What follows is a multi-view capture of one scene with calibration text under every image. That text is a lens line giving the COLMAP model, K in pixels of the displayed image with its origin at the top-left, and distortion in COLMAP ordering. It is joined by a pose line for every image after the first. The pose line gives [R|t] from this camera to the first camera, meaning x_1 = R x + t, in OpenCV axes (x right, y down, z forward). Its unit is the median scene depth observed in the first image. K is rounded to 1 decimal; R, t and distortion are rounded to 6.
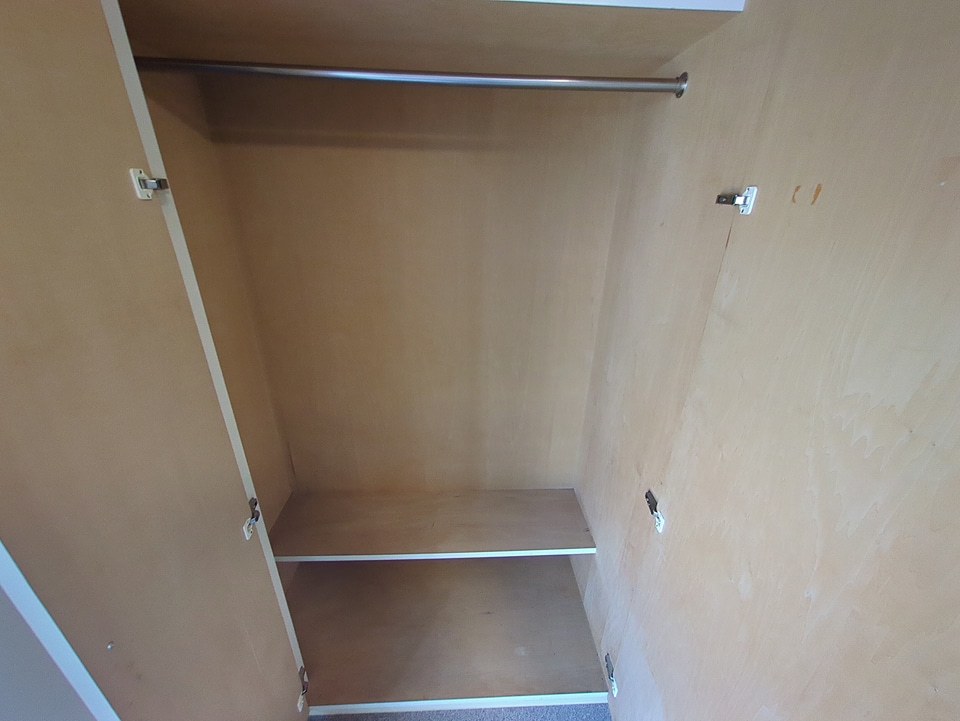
lens RADIAL K [[377.7, 0, 481.6], [0, 377.7, 361.2], [0, 0, 1]] dist [-0.001261, 0.000736]
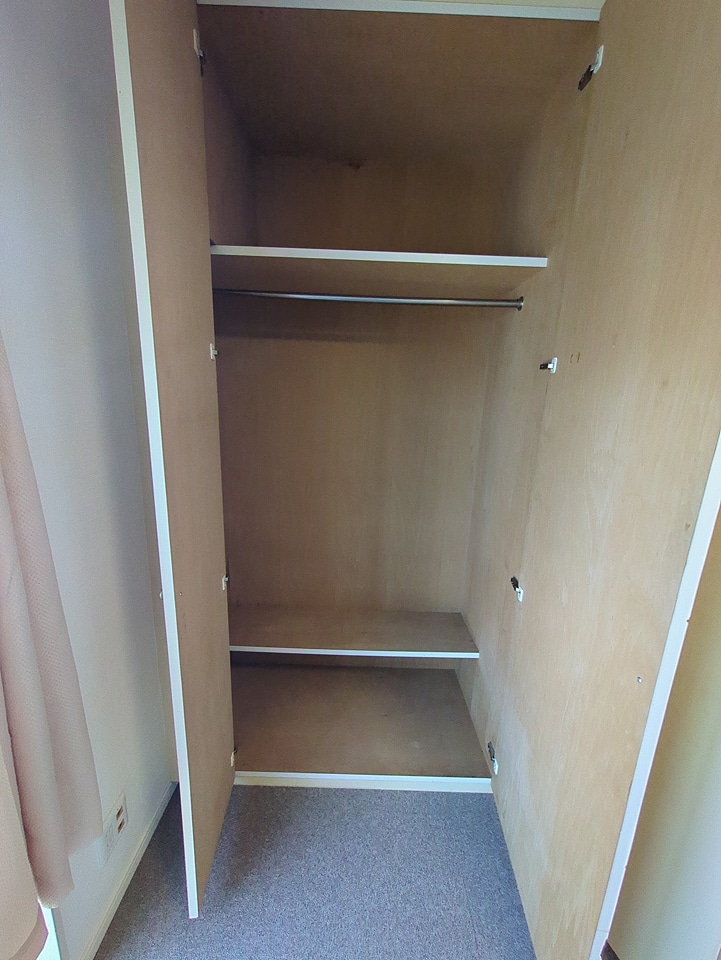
lens RADIAL K [[379.0, 0, 360.5], [0, 379.0, 480.0], [0, 0, 1]] dist [0.000508, 0.000177]
pose [[0.998929, 0.027561, -0.037163, -0.041297], [-0.034014, 0.981949, -0.186060, 0.212994], [0.031364, 0.187125, 0.981835, -0.300946]]
